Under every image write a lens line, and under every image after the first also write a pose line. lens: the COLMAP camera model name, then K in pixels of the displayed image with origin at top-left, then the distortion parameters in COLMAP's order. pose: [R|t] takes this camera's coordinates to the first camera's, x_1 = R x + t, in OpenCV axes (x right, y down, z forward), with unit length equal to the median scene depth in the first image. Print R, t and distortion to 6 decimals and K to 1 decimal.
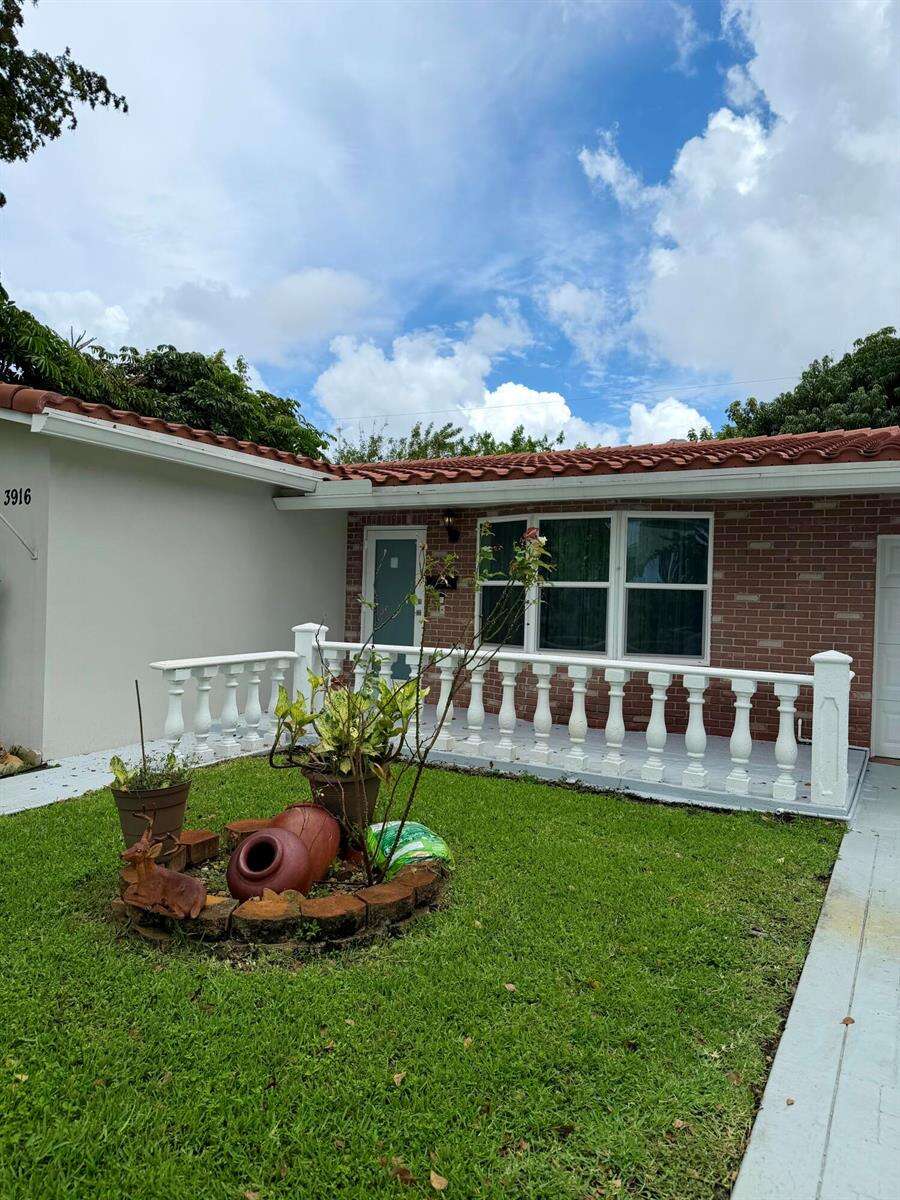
lens RADIAL K [[839.2, 0, 459.7], [0, 839.2, 609.6], [0, 0, 1]] dist [0.046427, -0.059542]
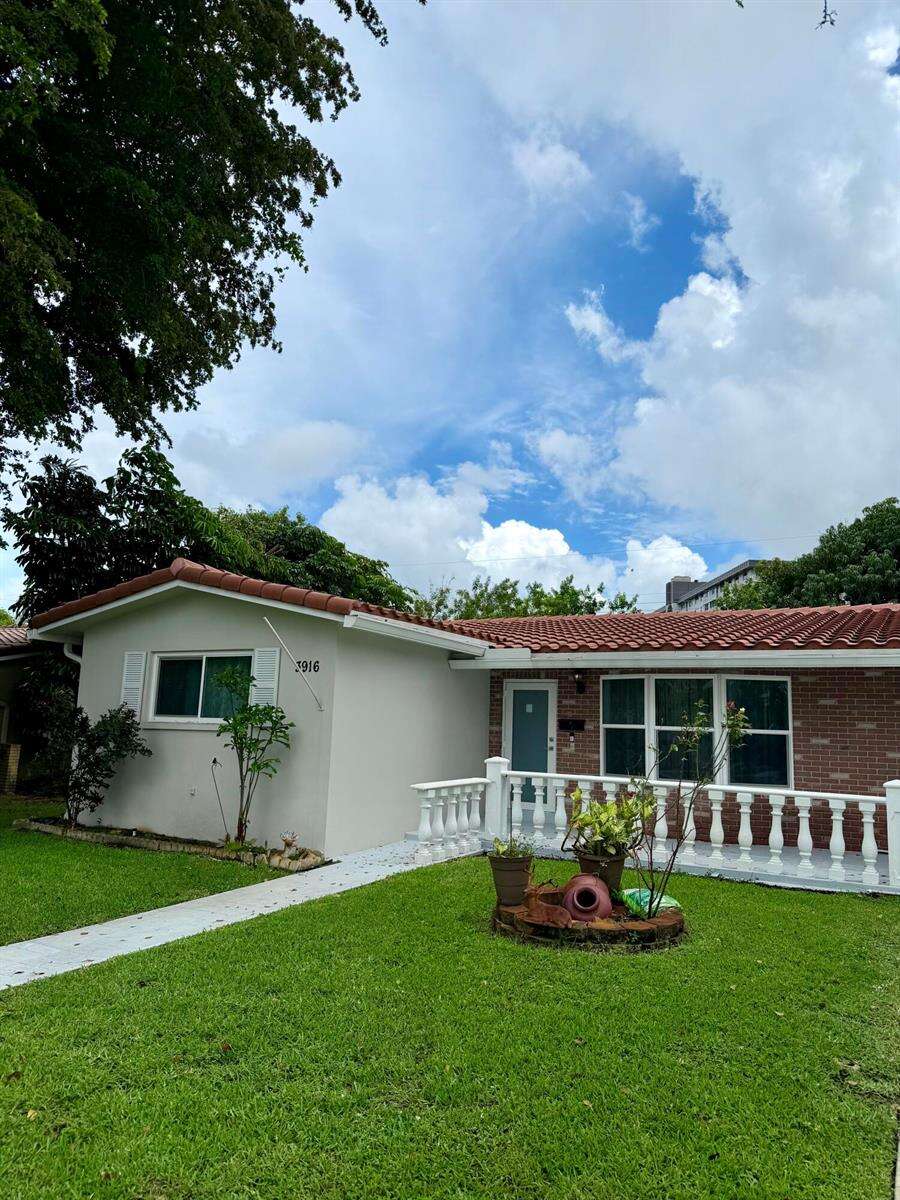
lens RADIAL K [[839.2, 0, 452.8], [0, 839.2, 600.1], [0, 0, 1]] dist [0.046427, -0.059542]
pose [[0.999971, 0.004495, -0.006082, -0.227493], [-0.005437, 0.986275, -0.165022, -0.008756], [0.005257, 0.165050, 0.986271, -0.357453]]
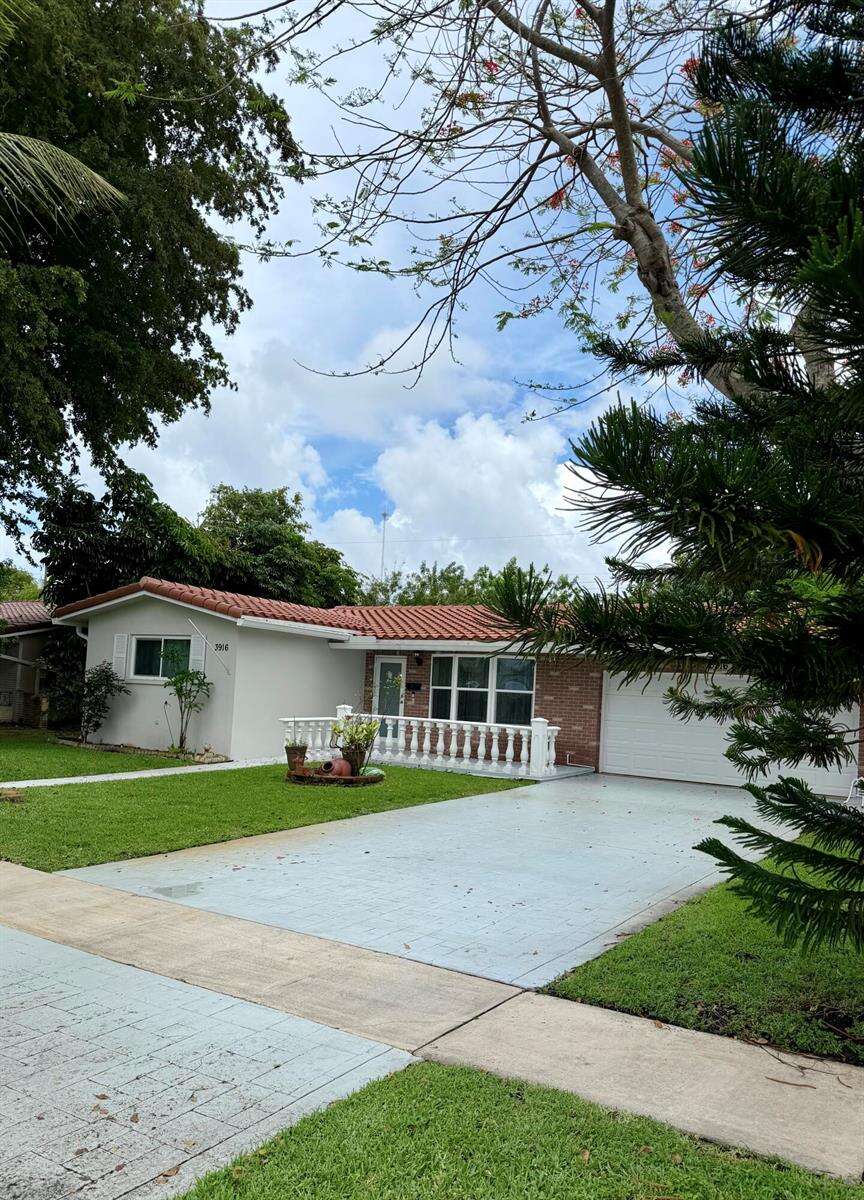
lens RADIAL K [[944.9, 0, 483.4], [0, 944.9, 672.3], [0, 0, 1]] dist [0.039103, -0.025692]
pose [[0.999088, 0.021460, -0.036919, 0.251635], [-0.022846, 0.999035, -0.037522, 0.014402], [0.036078, 0.038331, 0.998614, -1.341717]]
